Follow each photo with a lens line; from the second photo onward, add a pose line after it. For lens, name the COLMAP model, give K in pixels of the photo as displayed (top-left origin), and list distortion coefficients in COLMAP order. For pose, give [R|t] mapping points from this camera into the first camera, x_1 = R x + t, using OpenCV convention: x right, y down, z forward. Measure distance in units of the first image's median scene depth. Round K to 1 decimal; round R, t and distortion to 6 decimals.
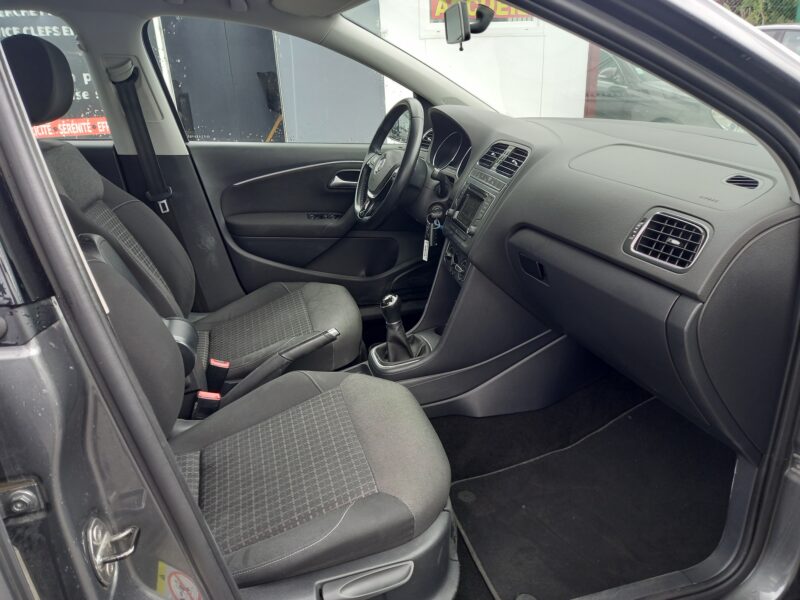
lens RADIAL K [[578.1, 0, 402.4], [0, 578.1, 298.1], [0, 0, 1]] dist [0.069765, -0.055907]
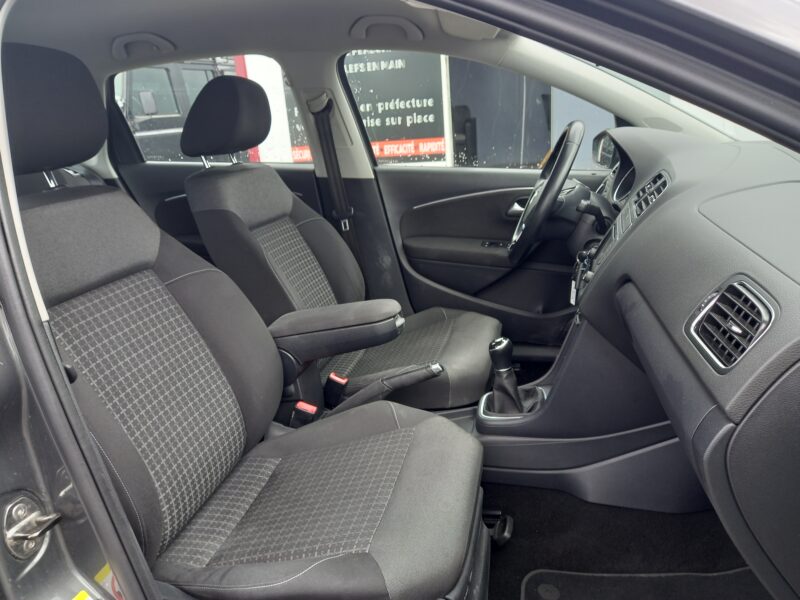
lens RADIAL K [[584.8, 0, 400.0], [0, 584.8, 300.0], [0, 0, 1]] dist [0.088311, -0.095756]
pose [[0.881294, 0.120539, -0.456937, 0.218334], [-0.135229, 0.990814, 0.000558, -0.037852], [0.452807, 0.061299, 0.889499, 0.099637]]
